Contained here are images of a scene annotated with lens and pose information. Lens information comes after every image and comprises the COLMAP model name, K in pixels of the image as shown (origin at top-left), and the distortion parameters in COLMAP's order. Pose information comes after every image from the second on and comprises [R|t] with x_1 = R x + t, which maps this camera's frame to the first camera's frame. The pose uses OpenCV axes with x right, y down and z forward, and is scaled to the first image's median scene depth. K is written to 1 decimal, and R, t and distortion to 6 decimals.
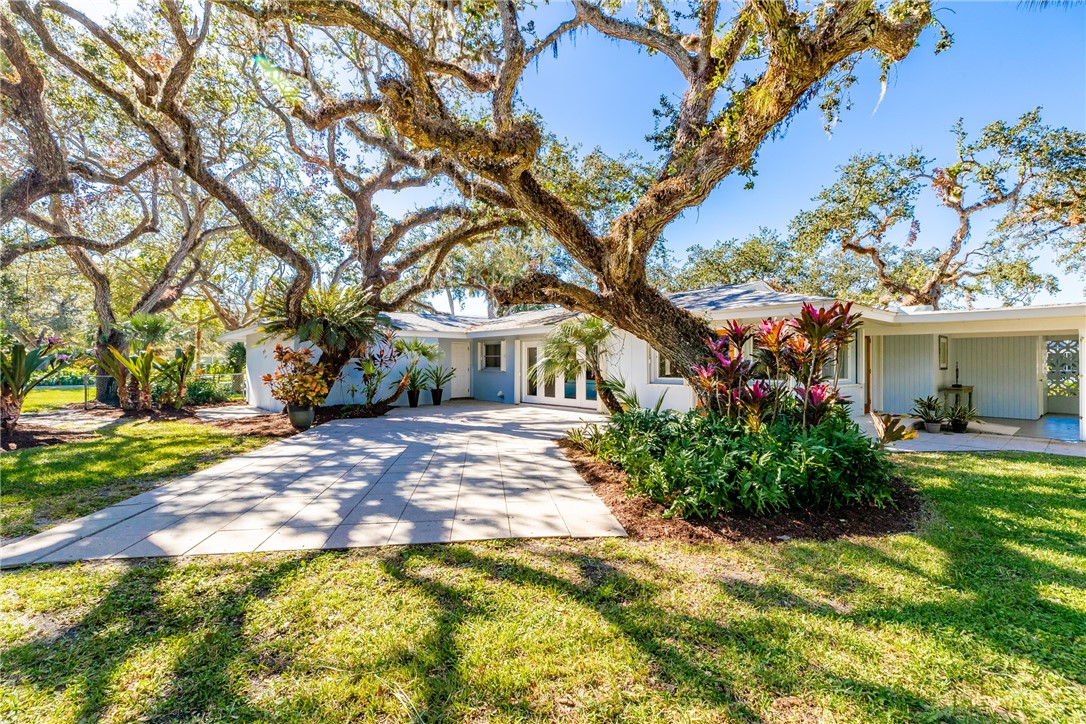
lens RADIAL K [[498.1, 0, 542.2], [0, 498.1, 364.2], [0, 0, 1]] dist [-0.000120, 0.001396]
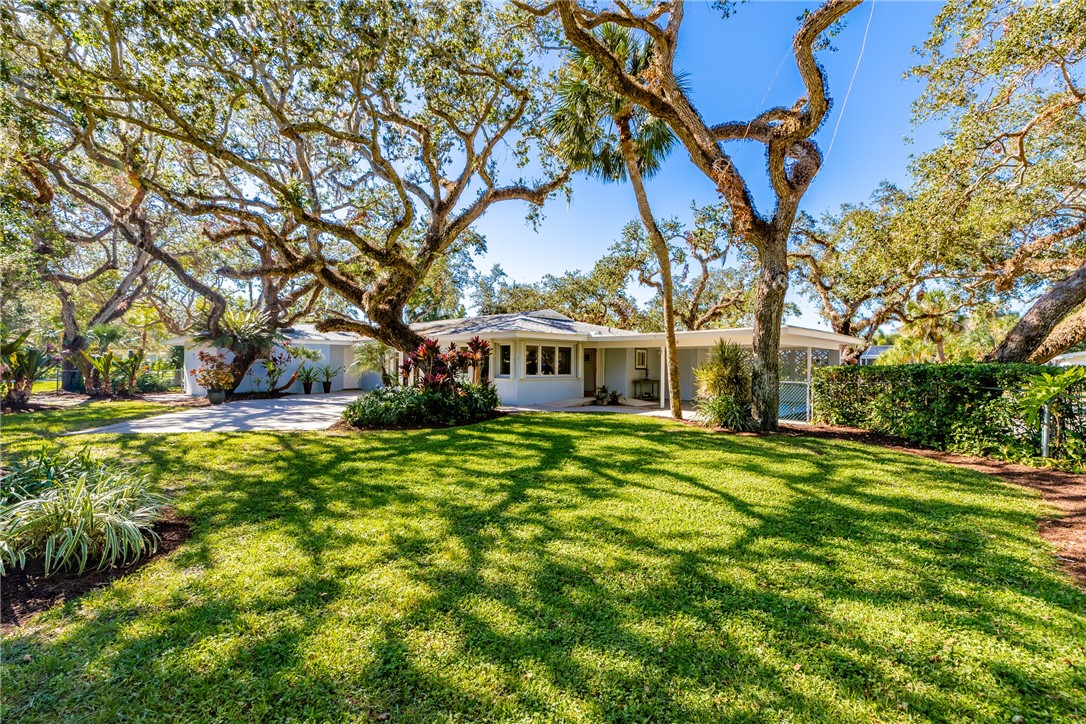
lens RADIAL K [[498.1, 0, 544.0], [0, 498.1, 361.0], [0, 0, 1]] dist [-0.000120, 0.001396]
pose [[0.997082, 0.008083, 0.075905, 0.322731], [-0.007636, 0.999952, -0.006168, -0.003758], [-0.075951, 0.005570, 0.997096, -0.487927]]
